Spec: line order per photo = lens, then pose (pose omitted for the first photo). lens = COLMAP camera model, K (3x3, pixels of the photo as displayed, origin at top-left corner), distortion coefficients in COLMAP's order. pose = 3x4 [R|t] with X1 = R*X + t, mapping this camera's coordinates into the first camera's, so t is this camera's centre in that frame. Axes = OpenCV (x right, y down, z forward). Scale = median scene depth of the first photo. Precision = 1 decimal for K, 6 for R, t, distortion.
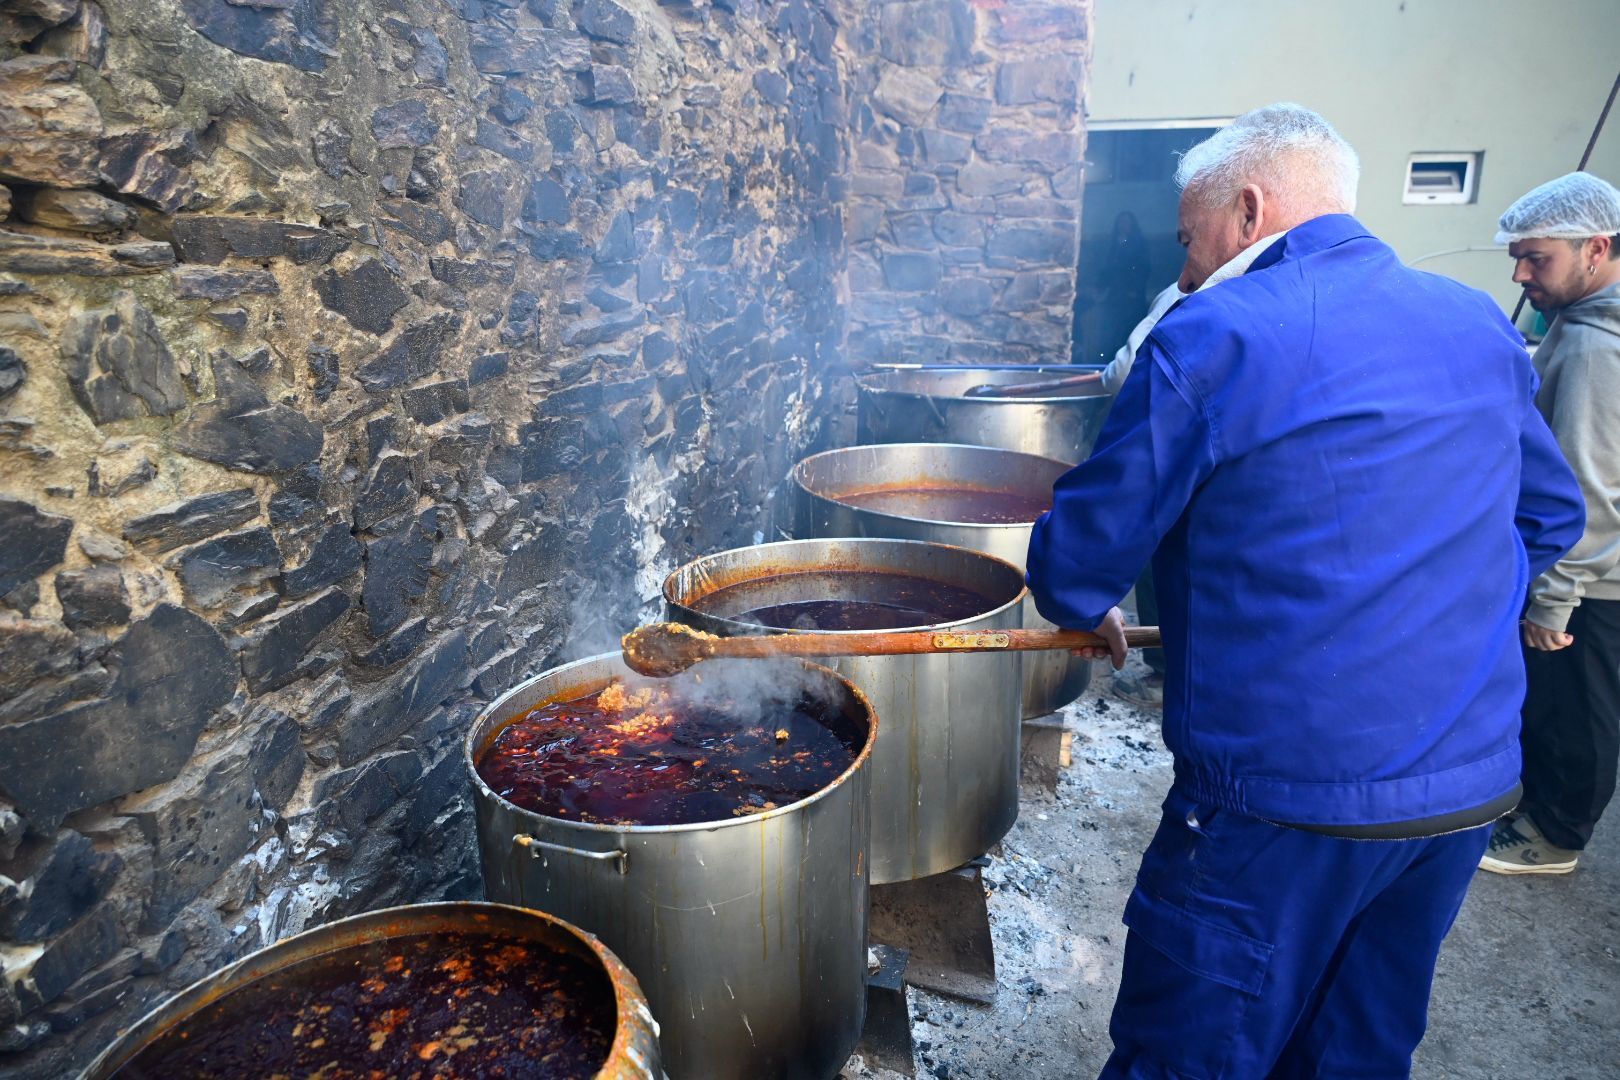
lens RADIAL K [[1059.5, 0, 812.3], [0, 1059.5, 543.7], [0, 0, 1]] dist [0.002113, 0.004380]
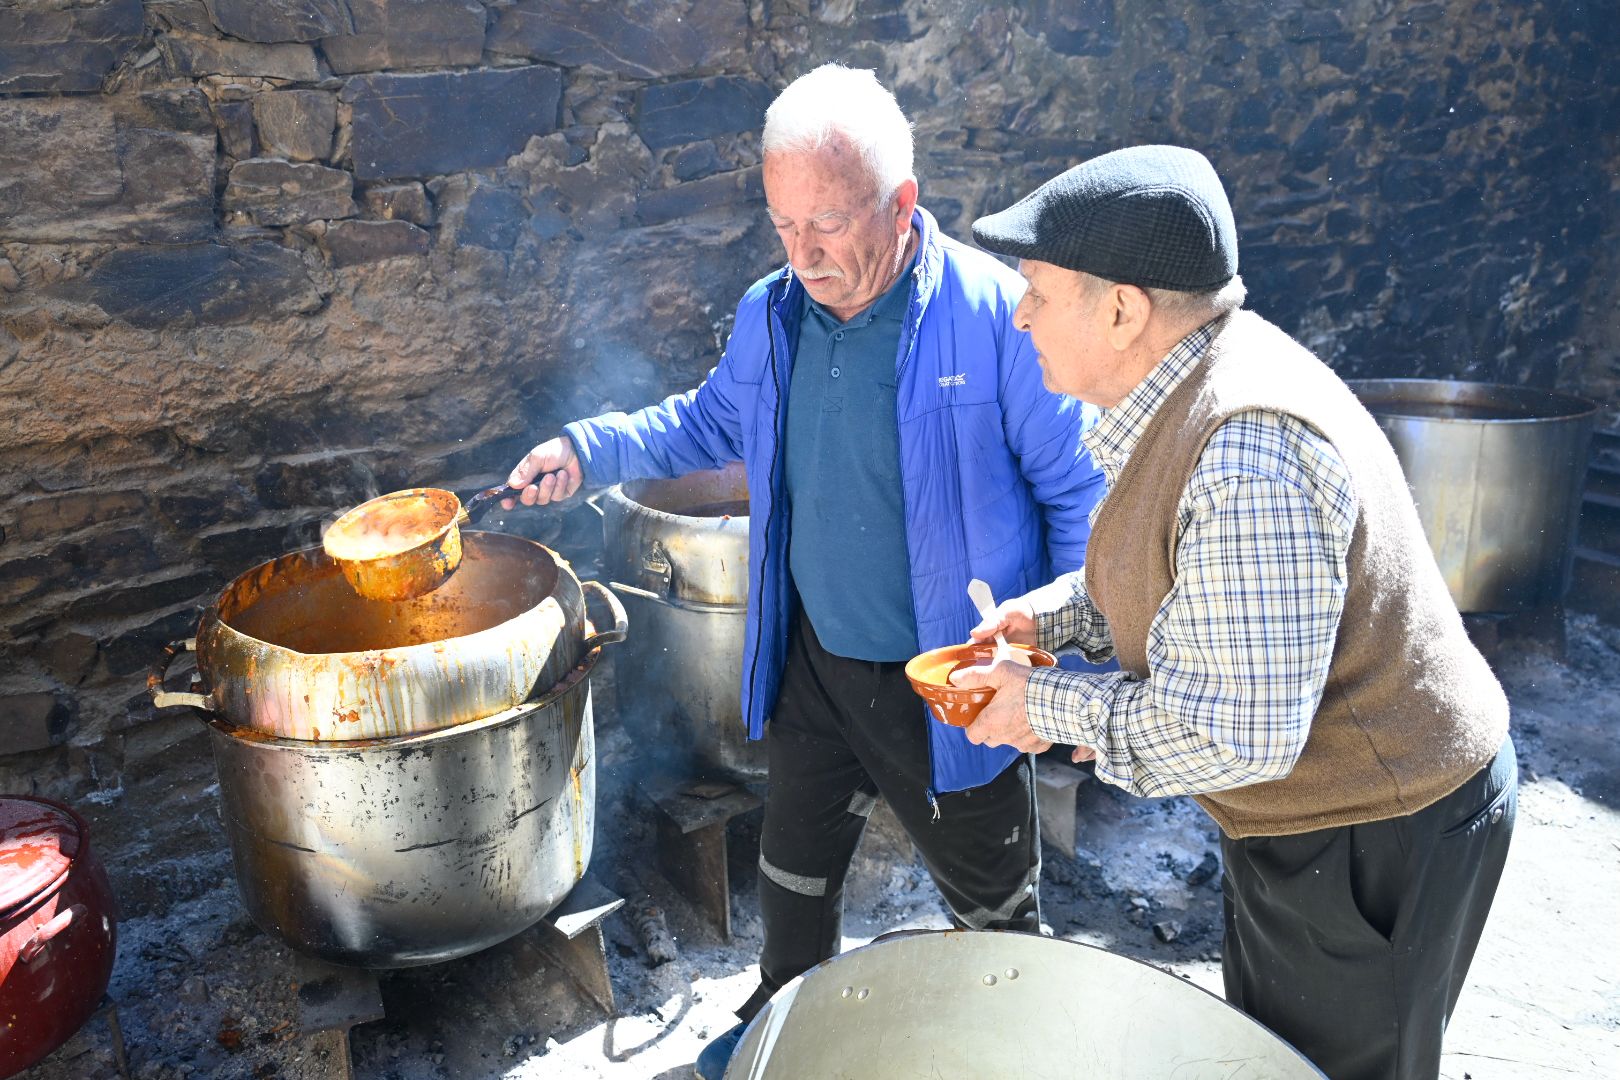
lens RADIAL K [[1249.1, 0, 799.9], [0, 1249.1, 538.8], [0, 0, 1]] dist [-0.006116, -0.000753]
pose [[0.773677, 0.166464, -0.611322, 0.251520], [-0.140870, 0.985912, 0.090183, 0.113357], [0.617722, 0.016345, 0.786227, -0.438601]]
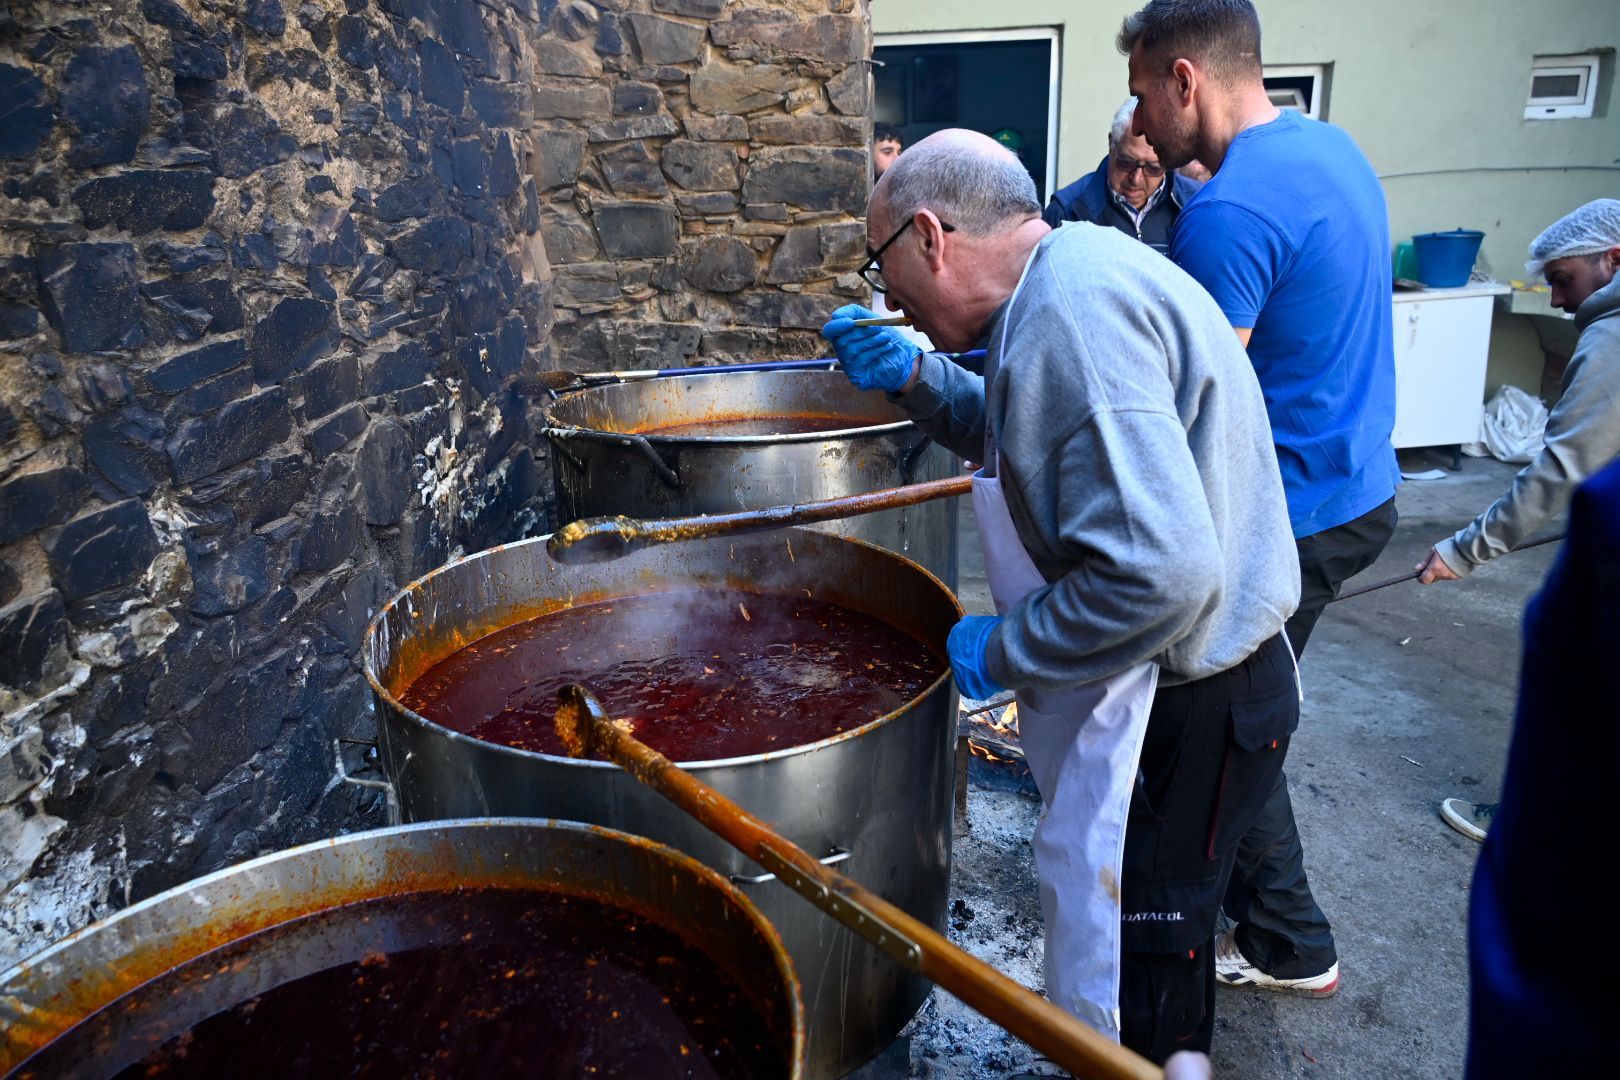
lens RADIAL K [[1059.5, 0, 802.4], [0, 1059.5, 542.6], [0, 0, 1]] dist [0.002113, 0.004380]
pose [[0.984669, -0.082159, 0.153870, 0.100821], [0.076953, 0.996252, 0.039498, -0.098808], [-0.156538, -0.027051, 0.987301, 0.397583]]
